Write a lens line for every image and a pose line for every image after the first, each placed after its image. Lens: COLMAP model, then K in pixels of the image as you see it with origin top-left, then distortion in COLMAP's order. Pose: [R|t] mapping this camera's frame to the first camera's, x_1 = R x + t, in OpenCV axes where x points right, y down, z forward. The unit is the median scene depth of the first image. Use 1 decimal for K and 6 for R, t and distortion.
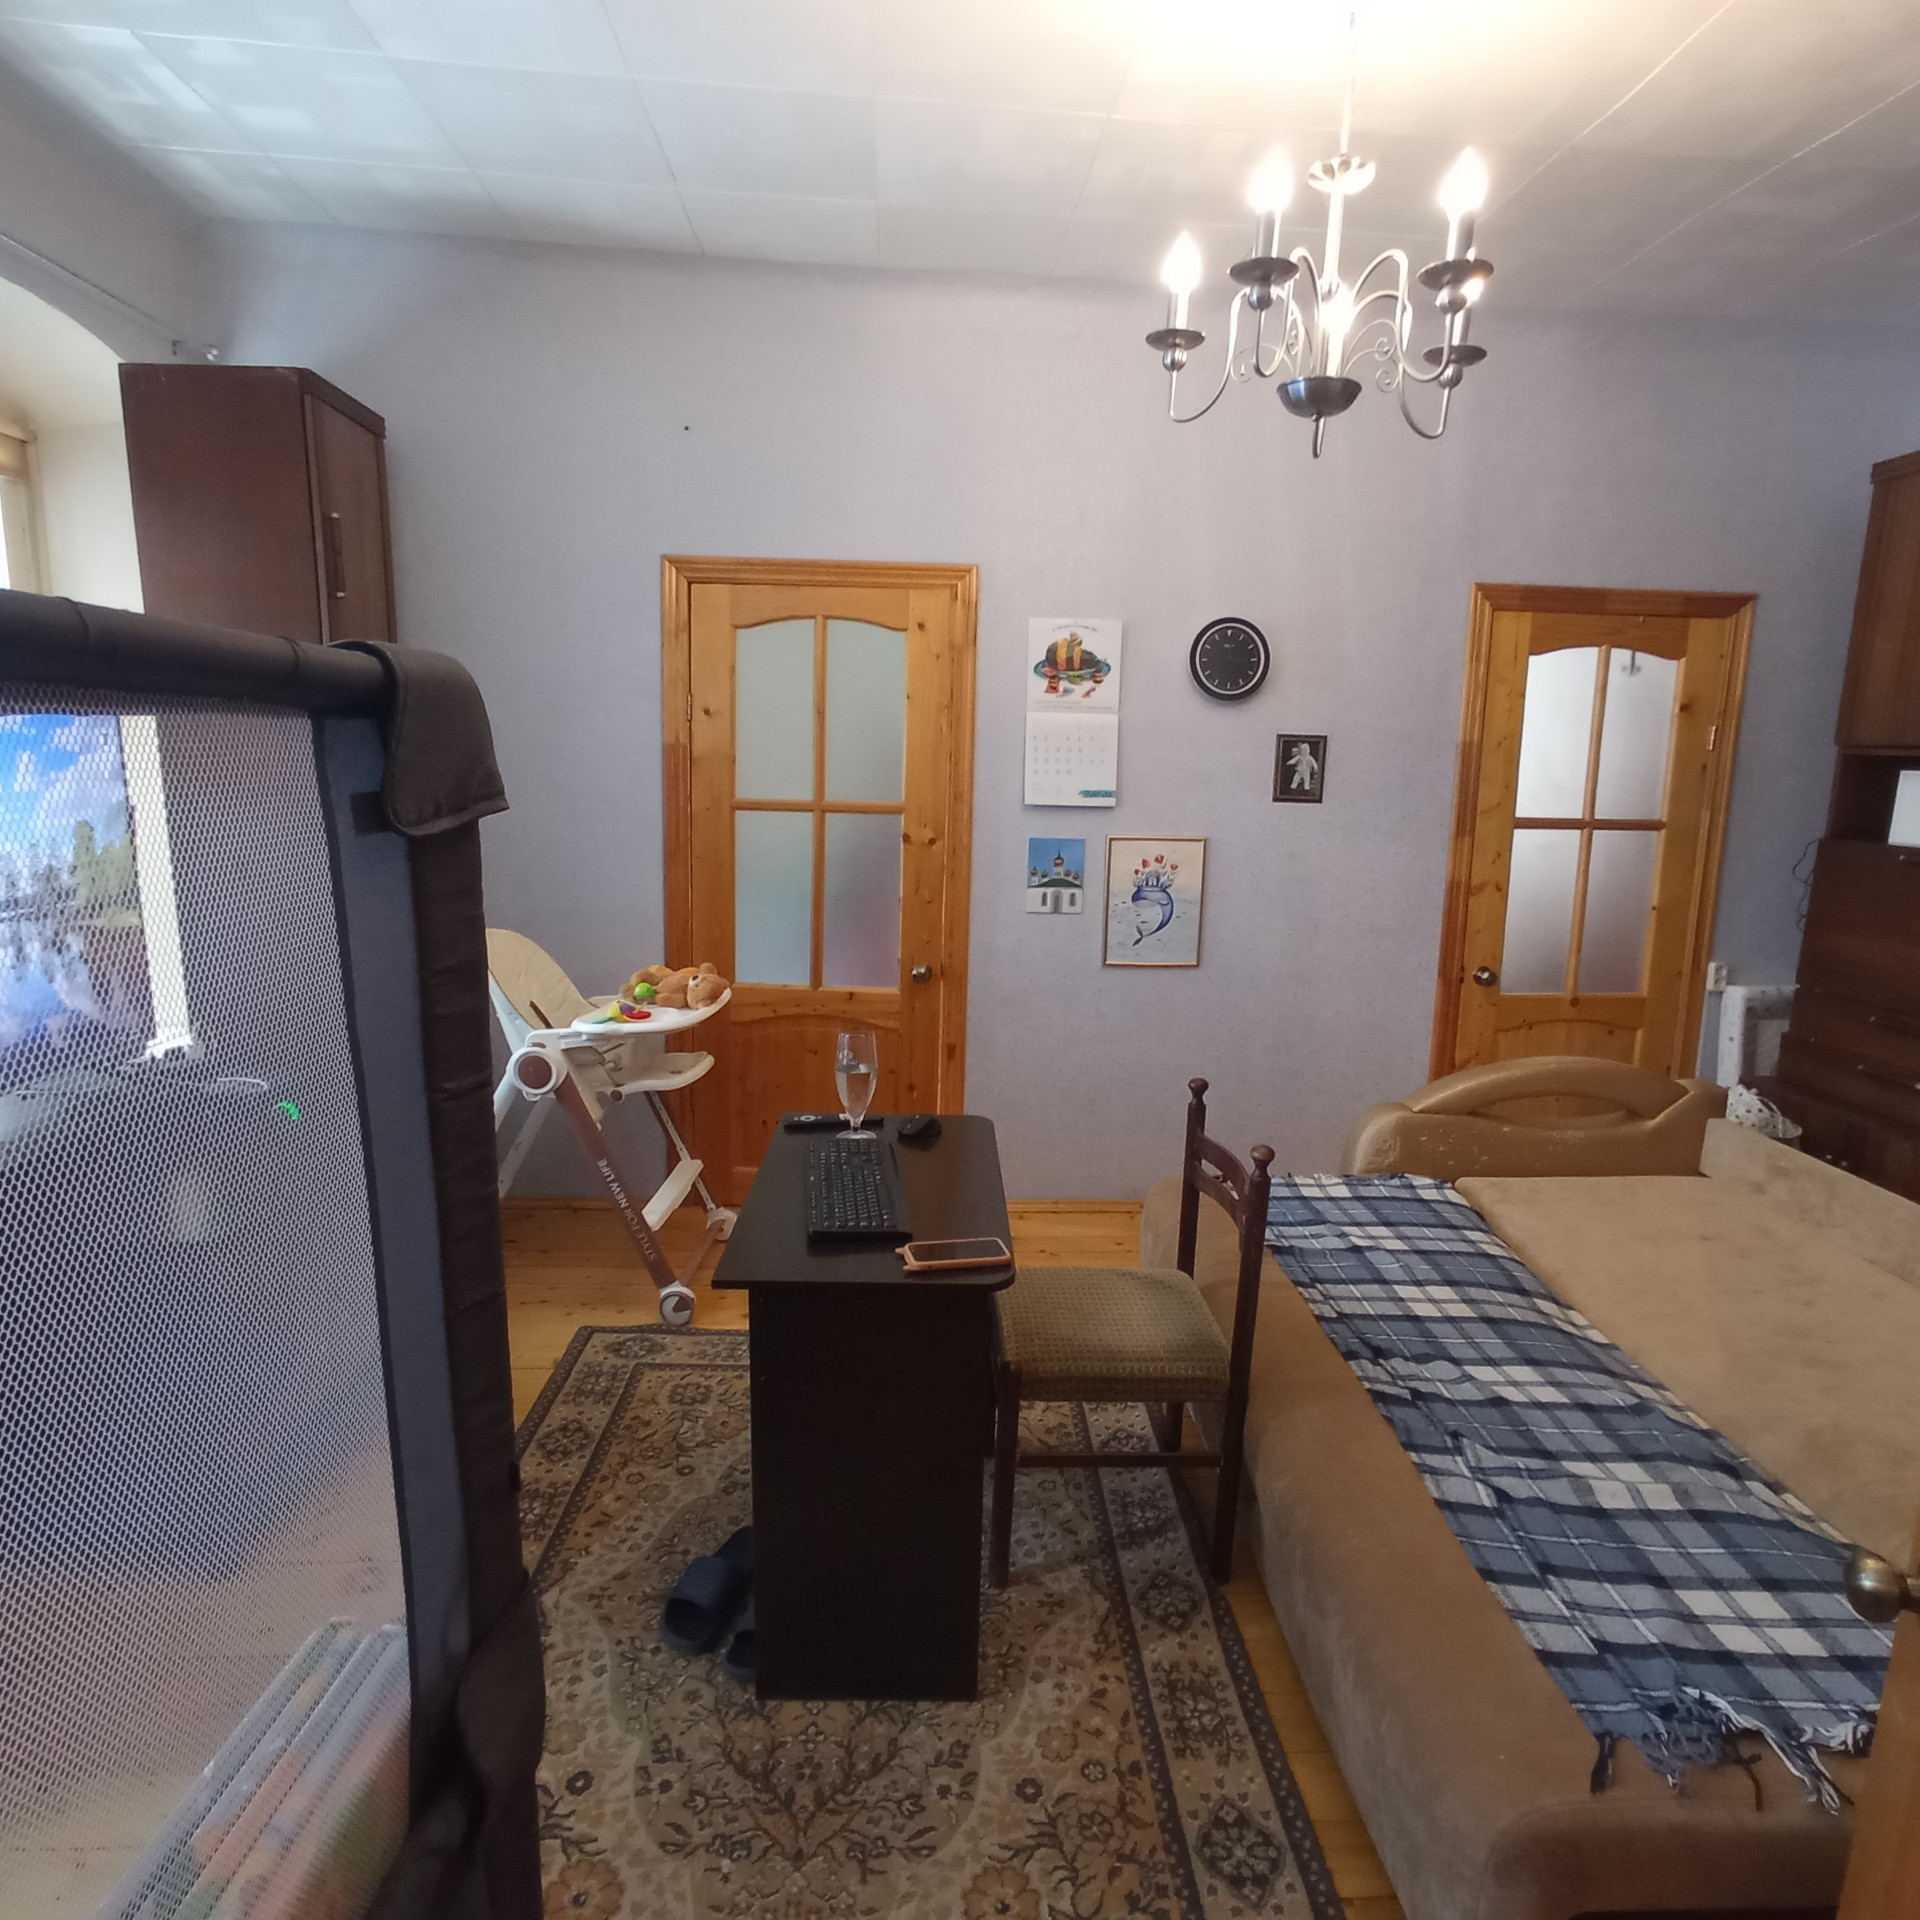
lens RADIAL K [[1169.7, 0, 940.6], [0, 1169.7, 964.8], [0, 0, 1]] dist [-0.074534, 0.037792]
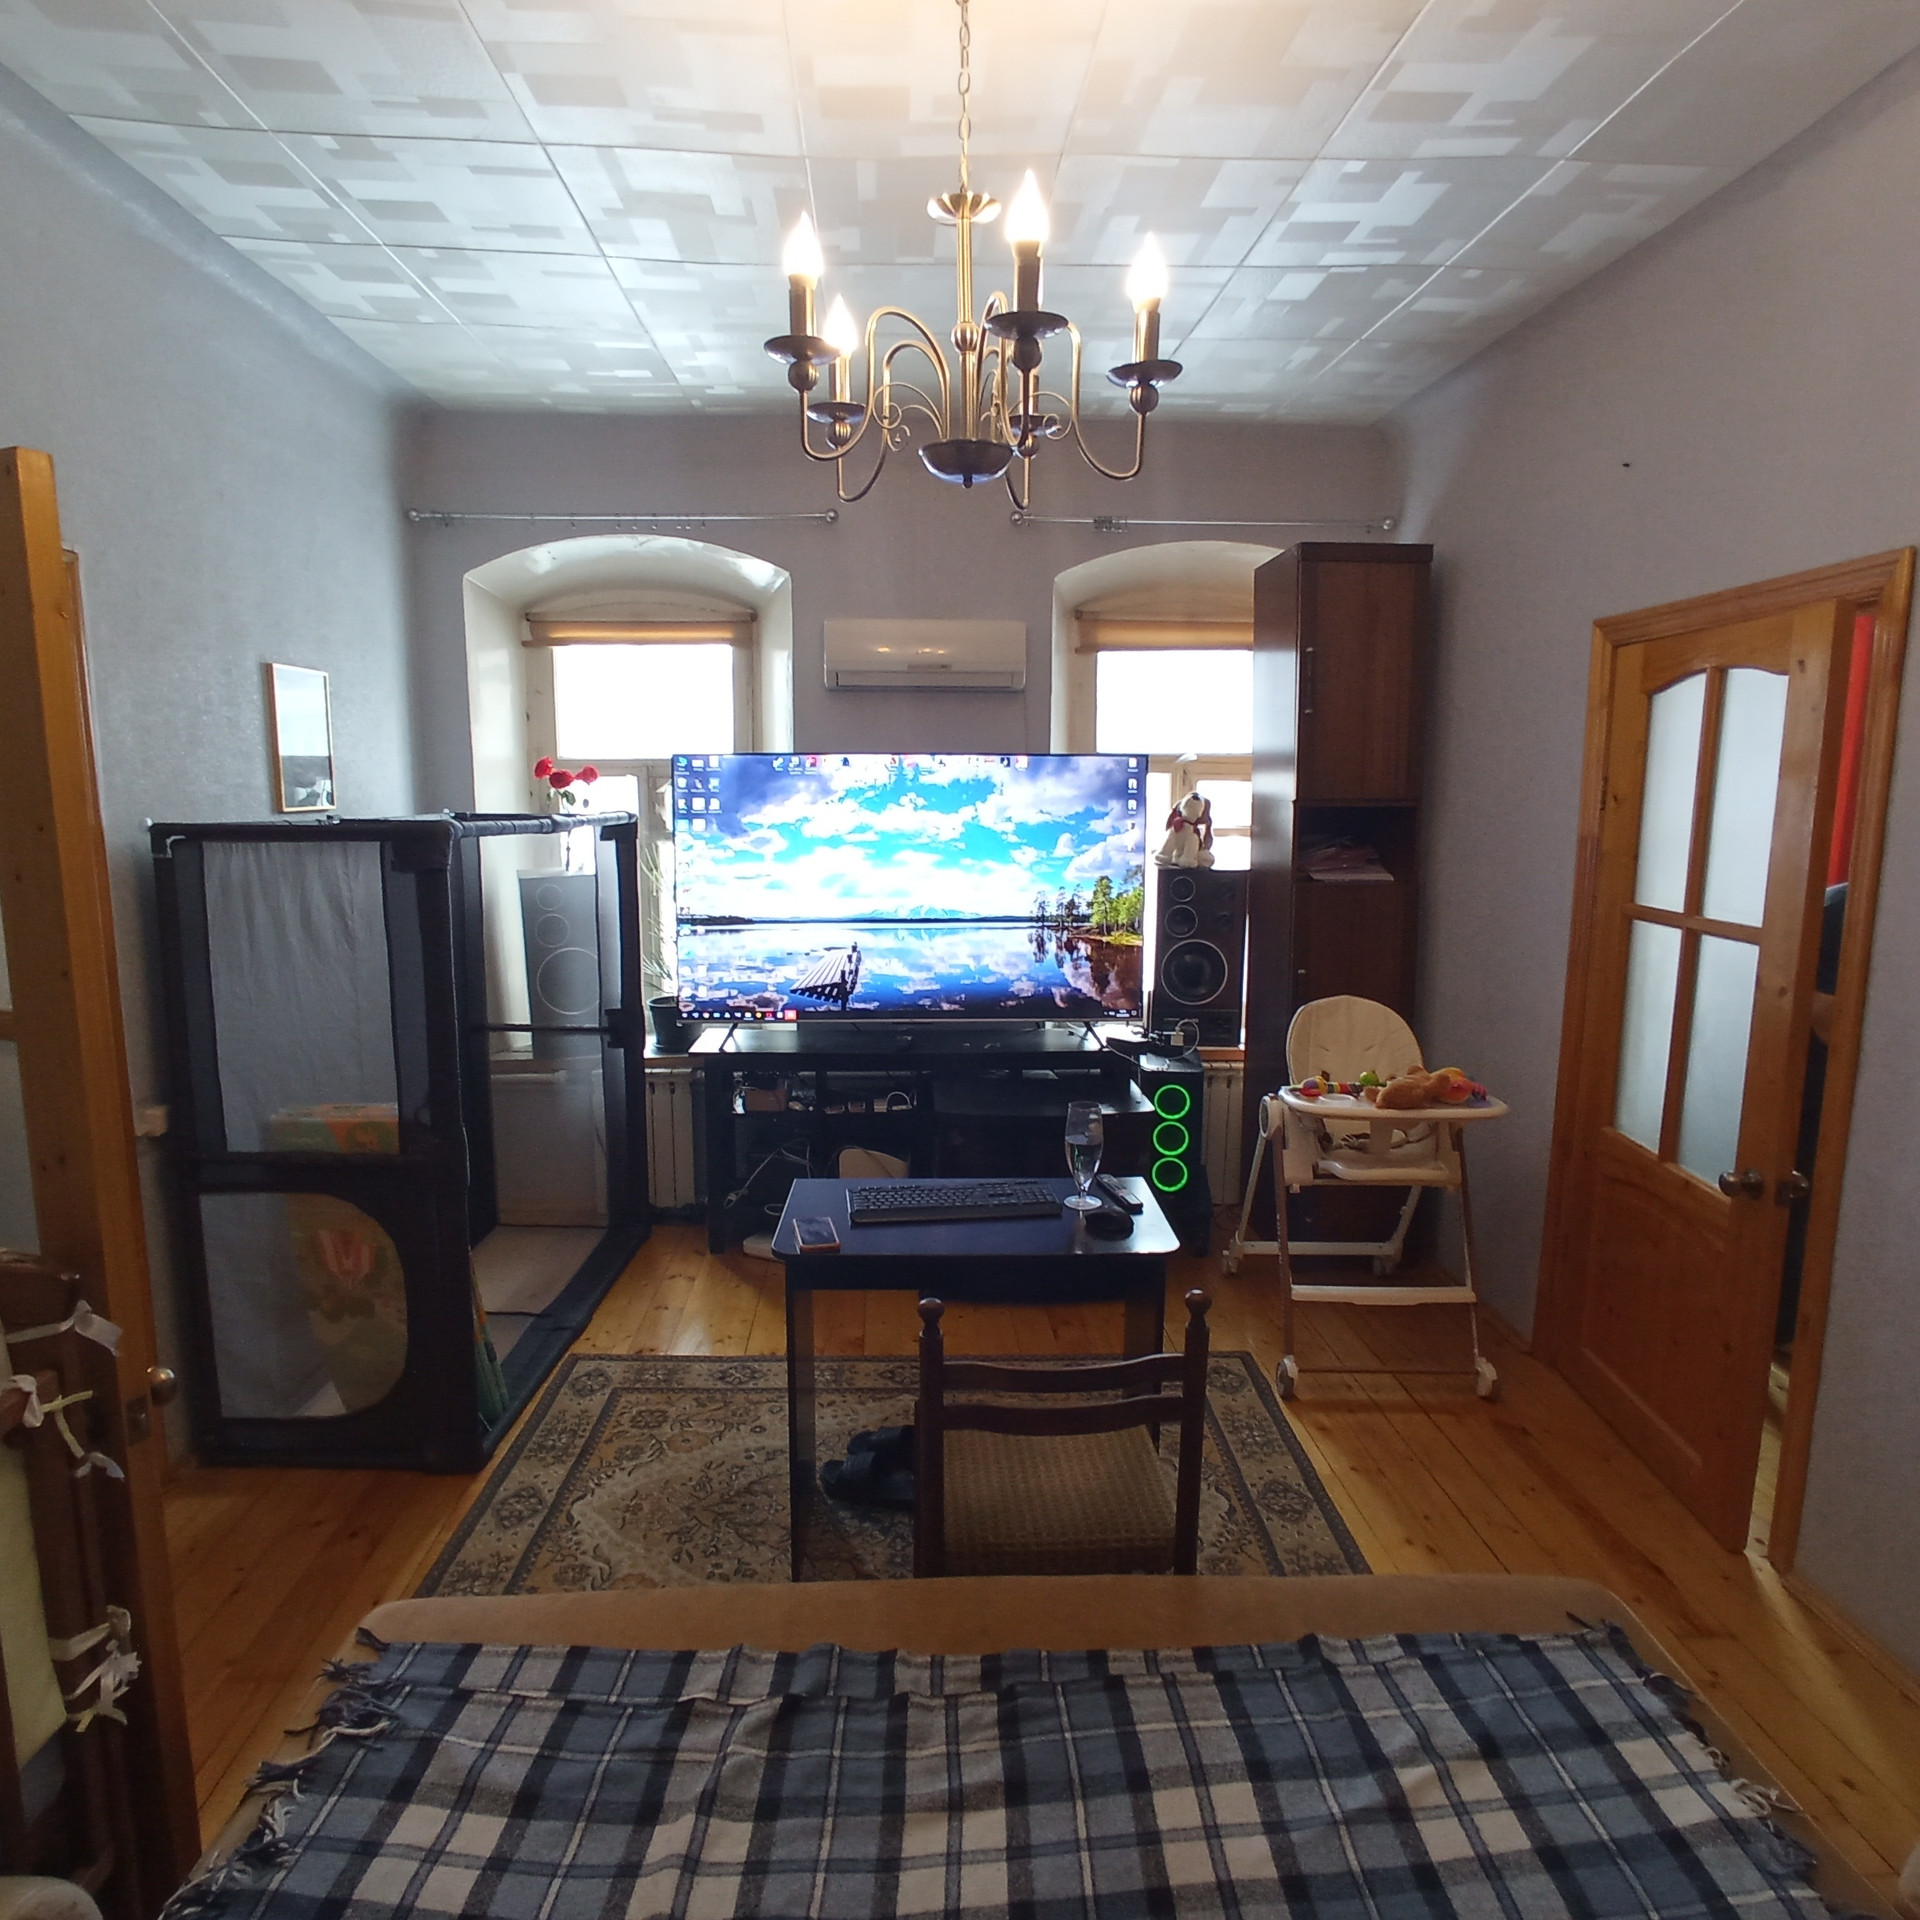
lens RADIAL K [[1169.7, 0, 940.6], [0, 1169.7, 964.8], [0, 0, 1]] dist [-0.074534, 0.037792]
pose [[-0.022210, 0.122186, -0.992259, 0.931285], [-0.178061, 0.976151, 0.124188, -0.168903], [0.983769, 0.179441, 0.000076, 0.791730]]
